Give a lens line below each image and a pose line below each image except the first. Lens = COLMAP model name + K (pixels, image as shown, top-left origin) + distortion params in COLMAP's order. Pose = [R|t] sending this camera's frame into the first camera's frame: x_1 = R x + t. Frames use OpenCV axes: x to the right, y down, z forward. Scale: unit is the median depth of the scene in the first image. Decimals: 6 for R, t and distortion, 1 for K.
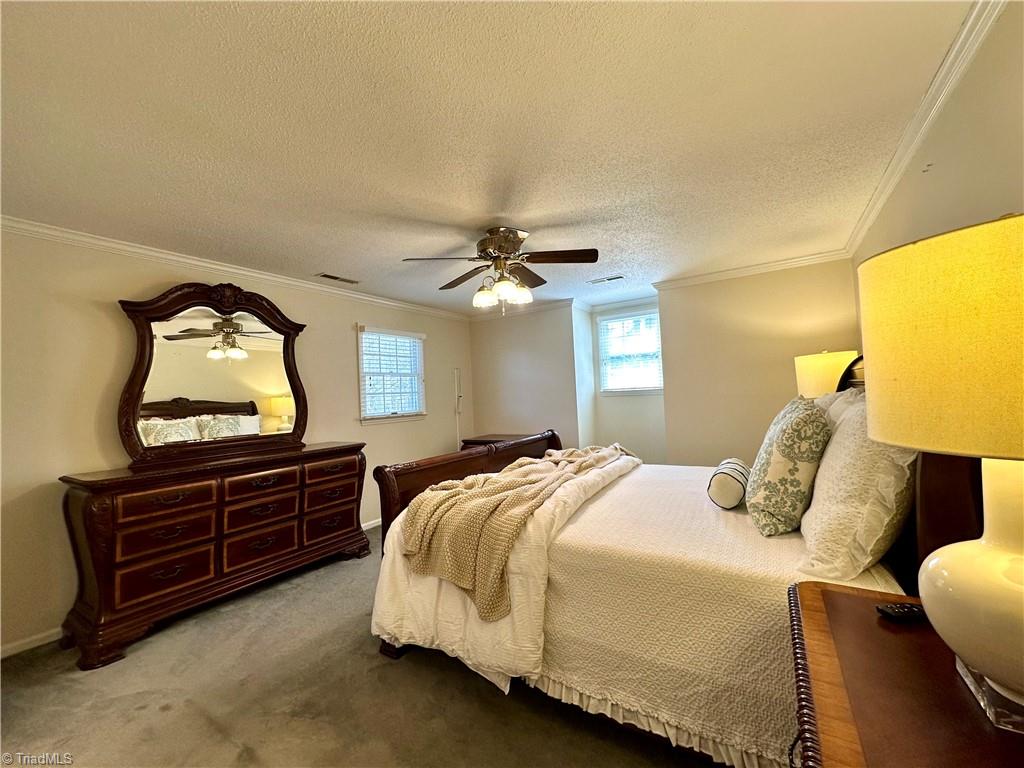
lens RADIAL K [[413.1, 0, 501.2], [0, 413.1, 378.2], [0, 0, 1]] dist [-0.007169, -0.000406]
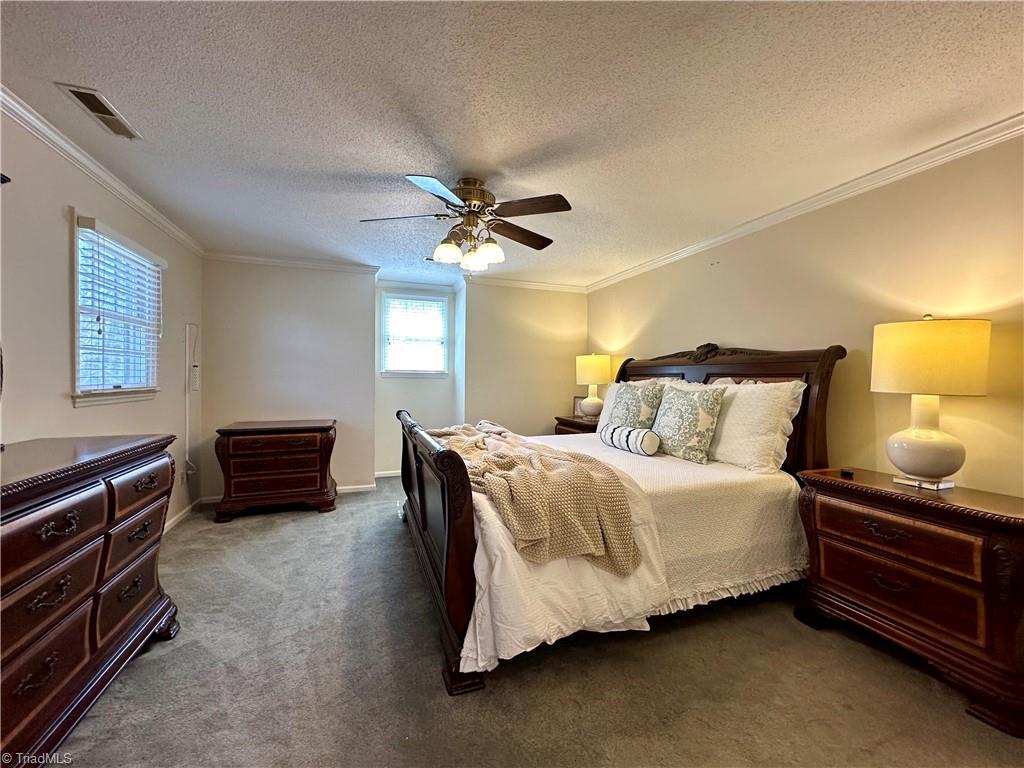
lens RADIAL K [[413.1, 0, 509.6], [0, 413.1, 380.6], [0, 0, 1]] dist [-0.007169, -0.000406]
pose [[0.589426, 0.044509, 0.806595, -0.641042], [-0.071956, 0.997405, -0.002456, 0.063165], [-0.804612, -0.056592, 0.591099, 0.376663]]
